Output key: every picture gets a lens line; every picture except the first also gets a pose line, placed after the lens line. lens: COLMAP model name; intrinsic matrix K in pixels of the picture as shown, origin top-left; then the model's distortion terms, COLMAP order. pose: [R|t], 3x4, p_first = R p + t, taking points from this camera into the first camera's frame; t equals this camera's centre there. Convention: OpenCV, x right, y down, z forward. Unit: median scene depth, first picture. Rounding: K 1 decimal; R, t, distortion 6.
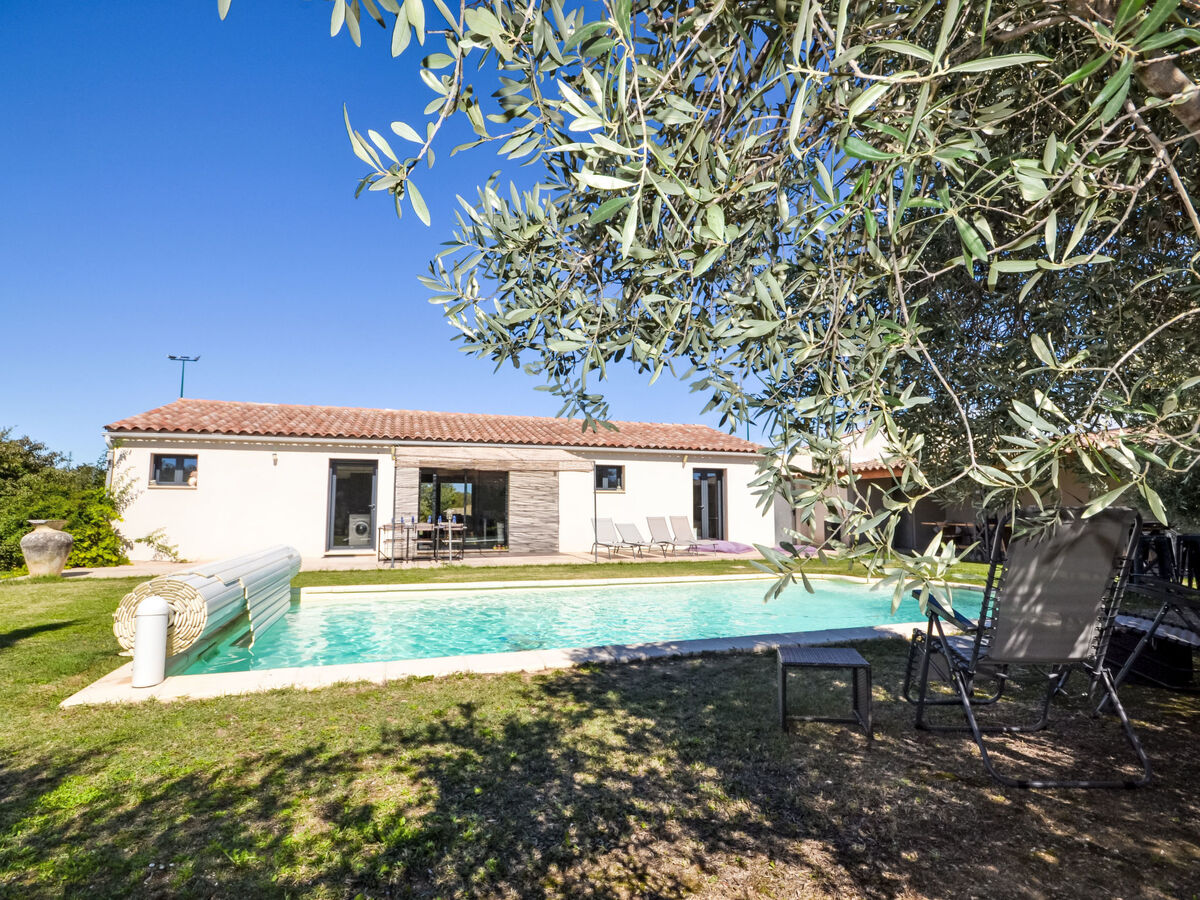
lens RADIAL K [[602.2, 0, 600.0], [0, 602.2, 450.0], [0, 0, 1]] dist [-0.005181, 0.000445]
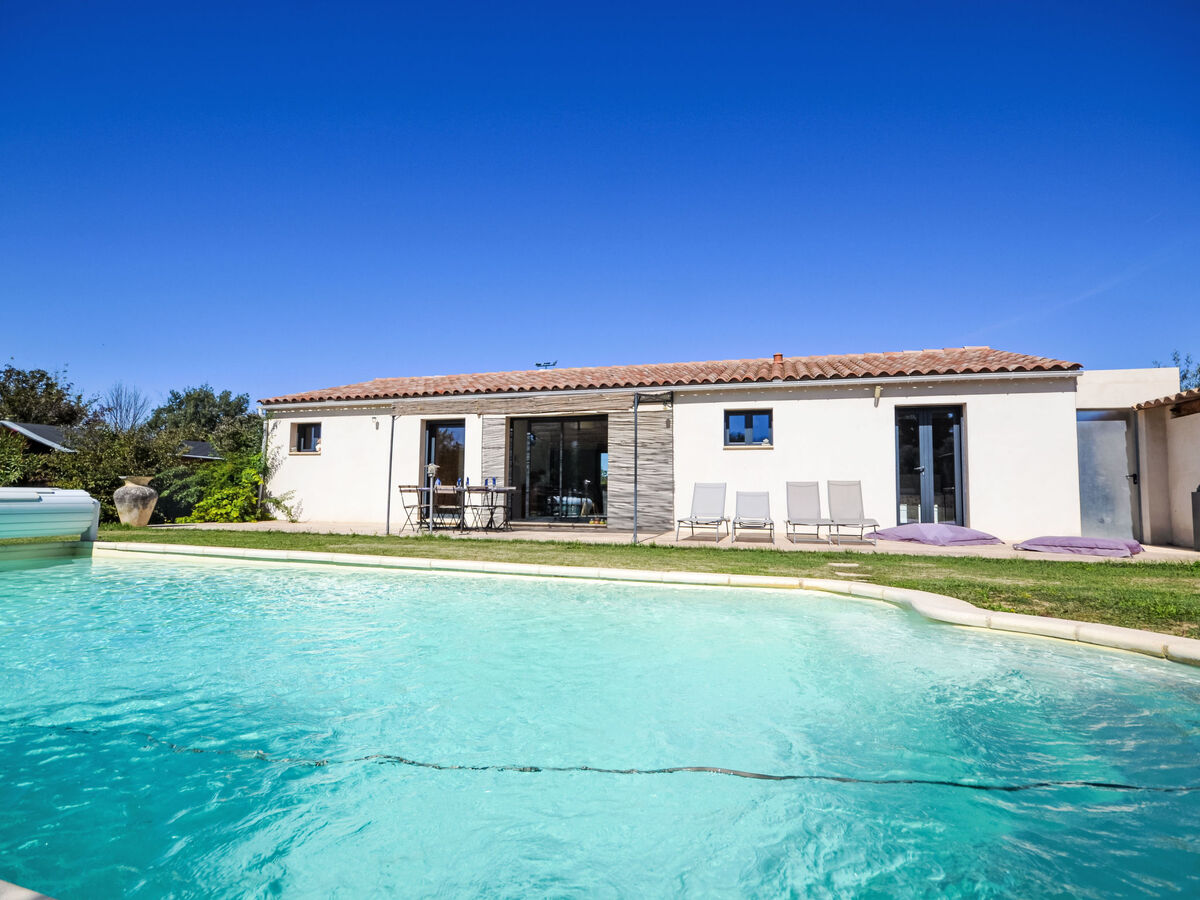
lens RADIAL K [[602.2, 0, 600.0], [0, 602.2, 450.0], [0, 0, 1]] dist [-0.005181, 0.000445]
pose [[0.816792, -0.036465, -0.575778, 0.312144], [0.047816, 0.998846, 0.004573, 0.069715], [0.574947, -0.031266, 0.817593, 0.385443]]
